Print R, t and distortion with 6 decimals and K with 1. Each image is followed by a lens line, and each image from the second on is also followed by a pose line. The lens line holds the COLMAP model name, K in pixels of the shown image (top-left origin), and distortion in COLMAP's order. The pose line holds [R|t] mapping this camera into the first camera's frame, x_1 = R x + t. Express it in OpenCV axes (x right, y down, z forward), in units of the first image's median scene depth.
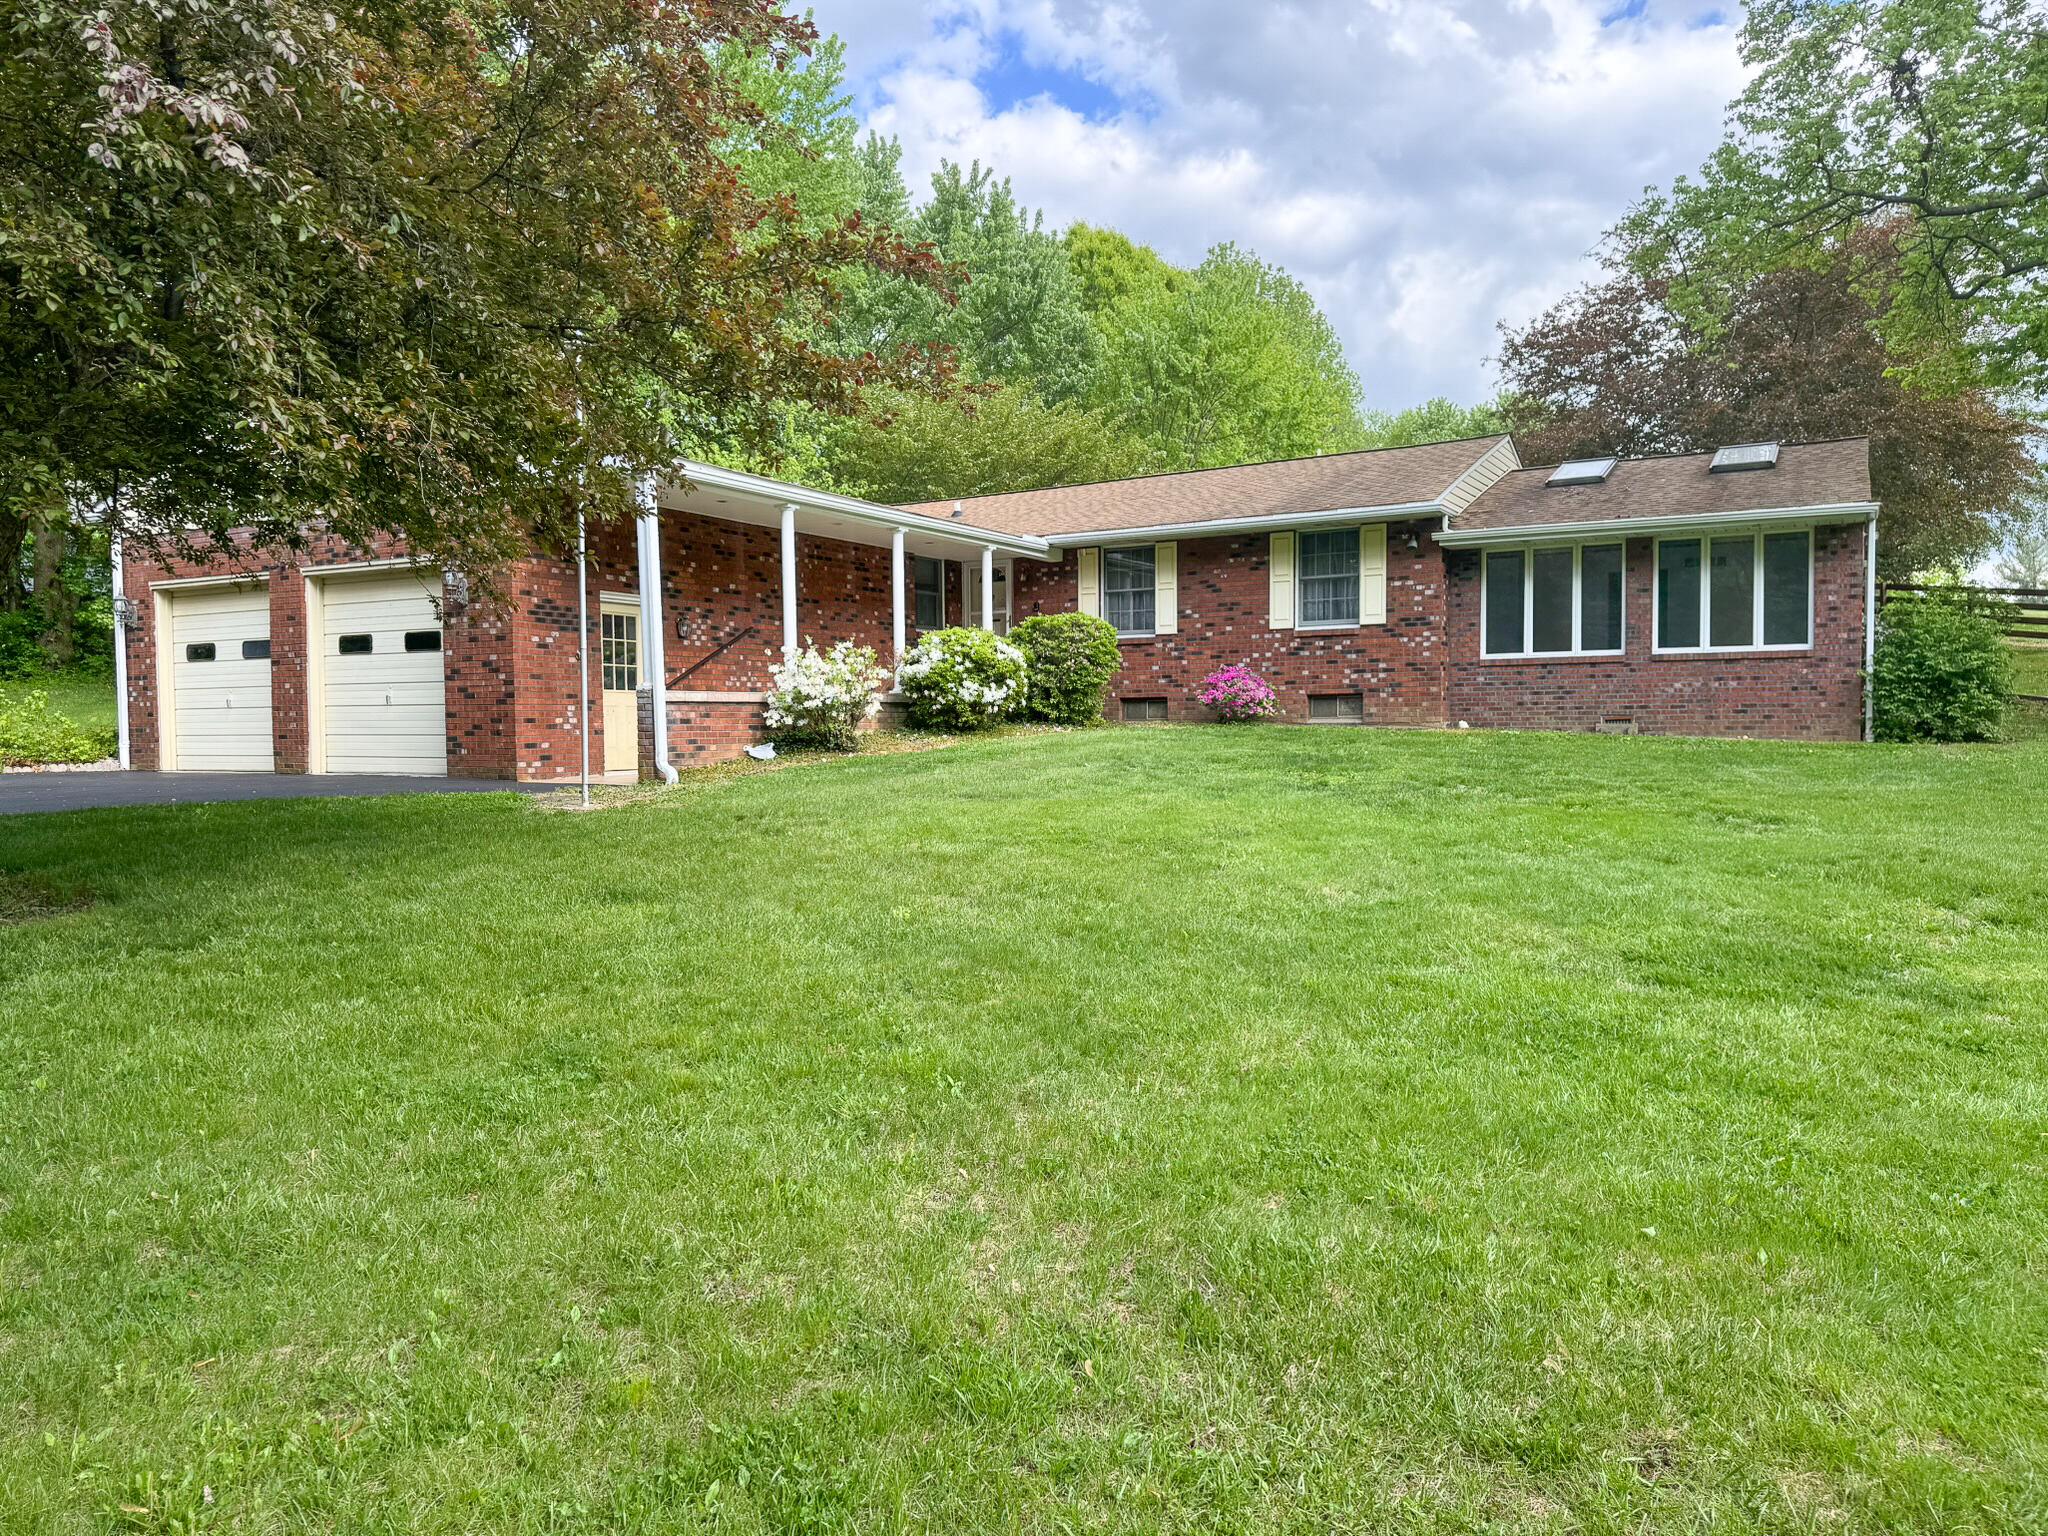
lens RADIAL K [[1423.7, 0, 1020.3], [0, 1423.7, 780.6], [0, 0, 1]] dist [0.125874, -0.173107]
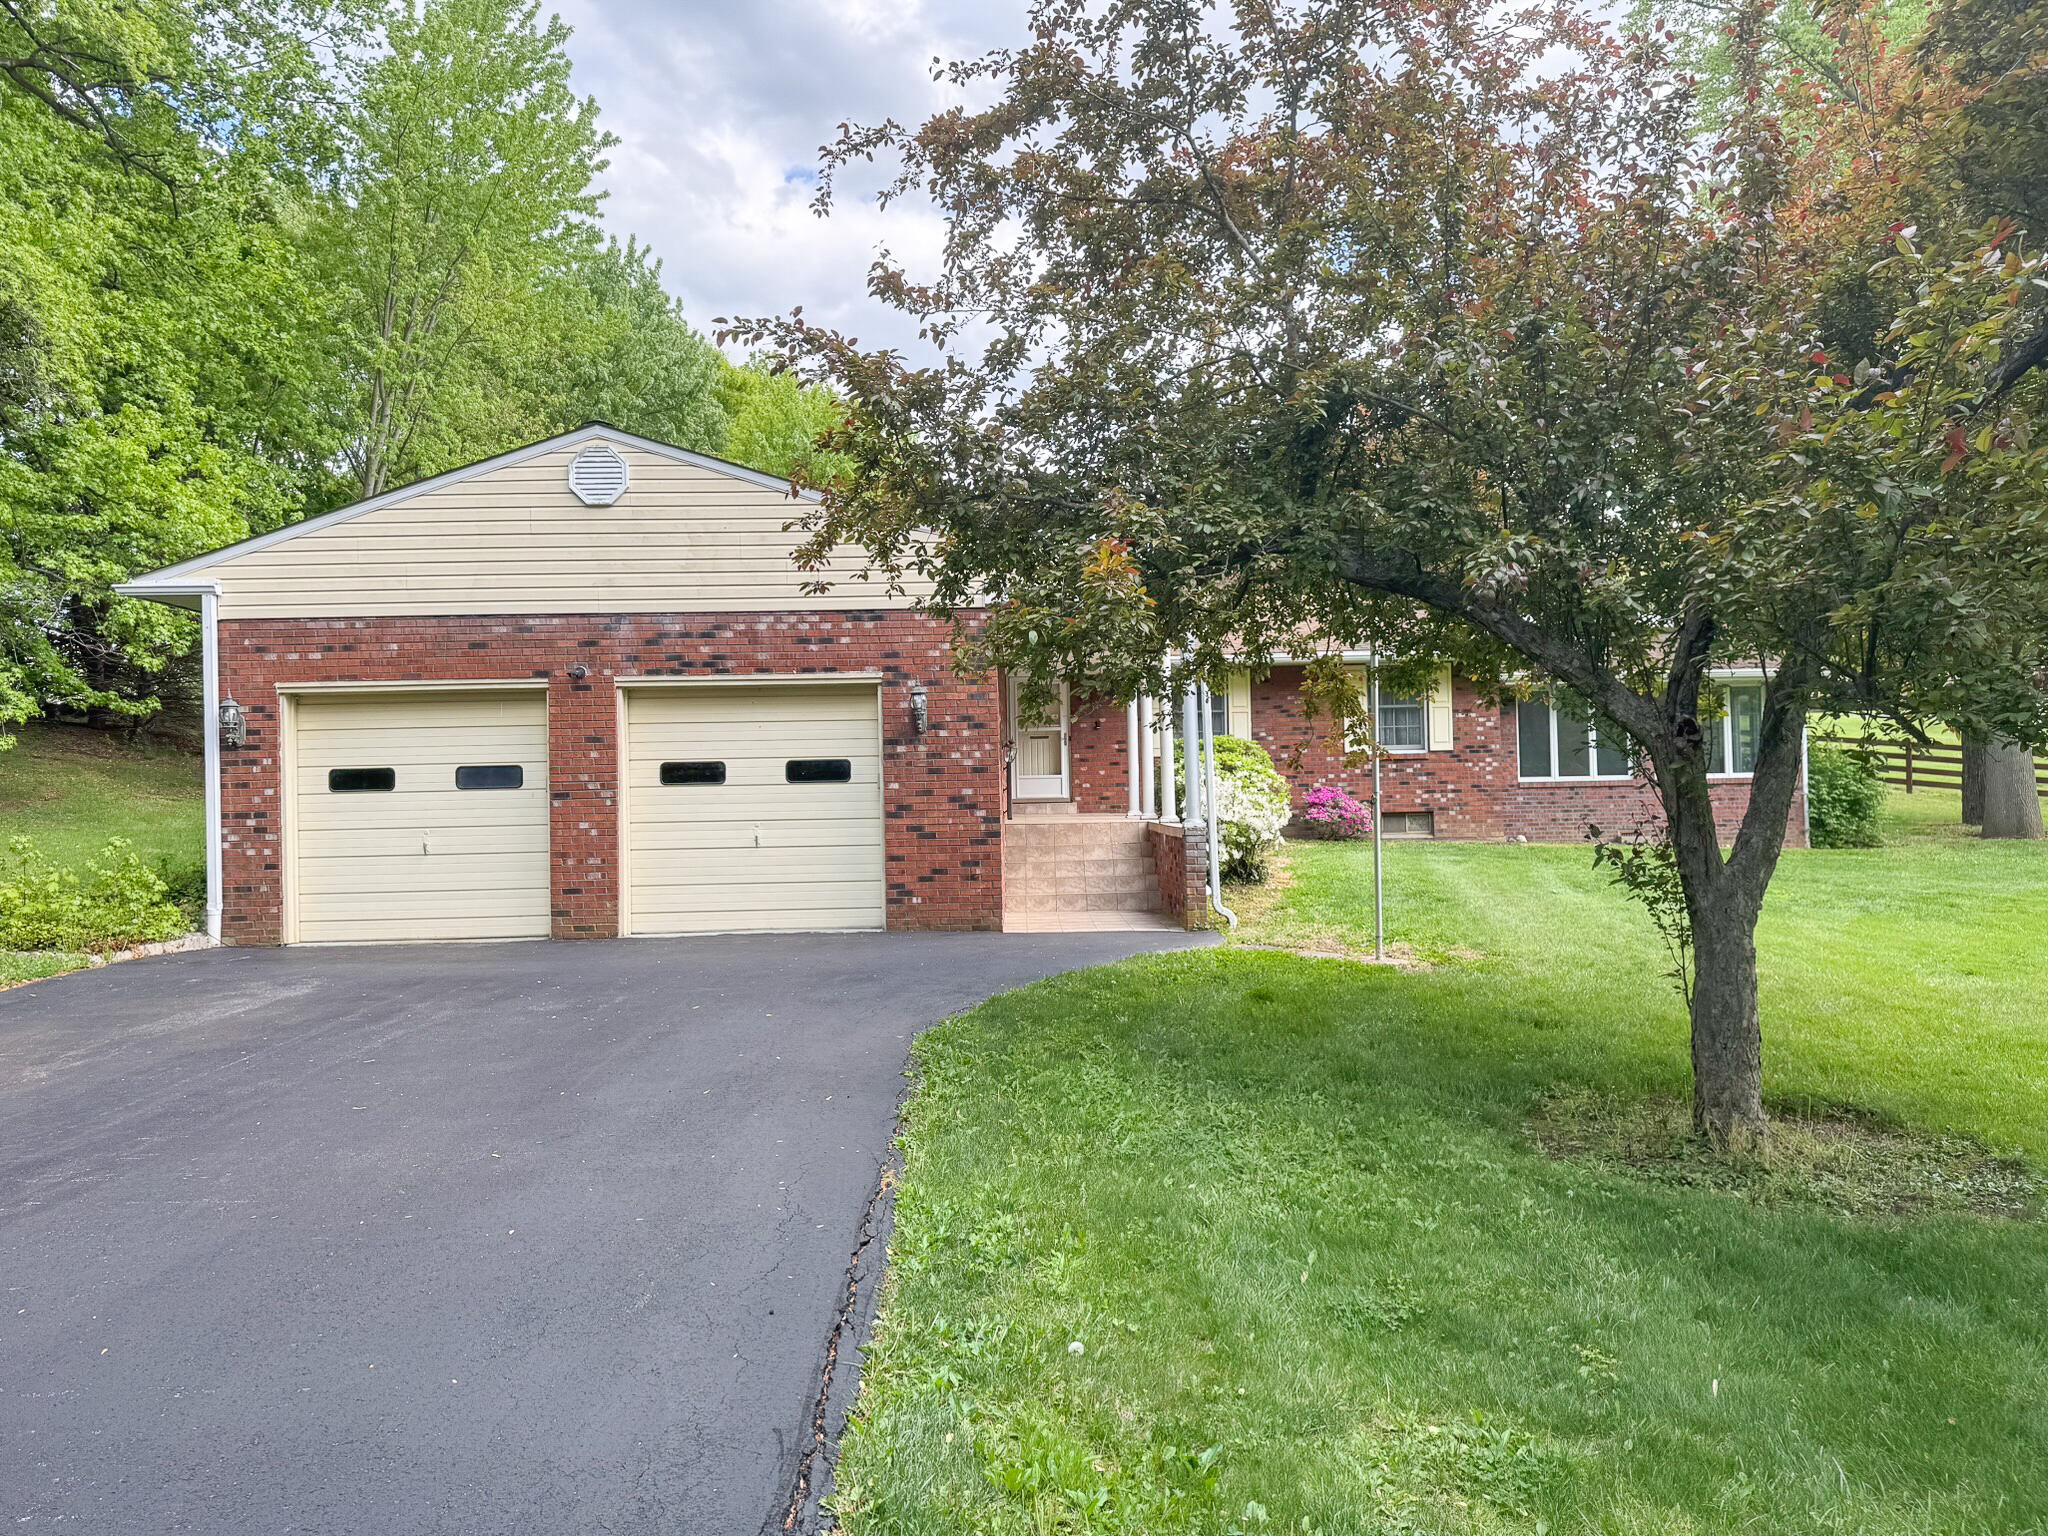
lens RADIAL K [[1423.7, 0, 1020.3], [0, 1423.7, 780.6], [0, 0, 1]] dist [0.125874, -0.173107]
pose [[0.867254, -0.001763, 0.497863, -0.652414], [0.033594, 0.997922, -0.054985, -0.036835], [-0.496732, 0.064411, 0.865511, 0.201081]]
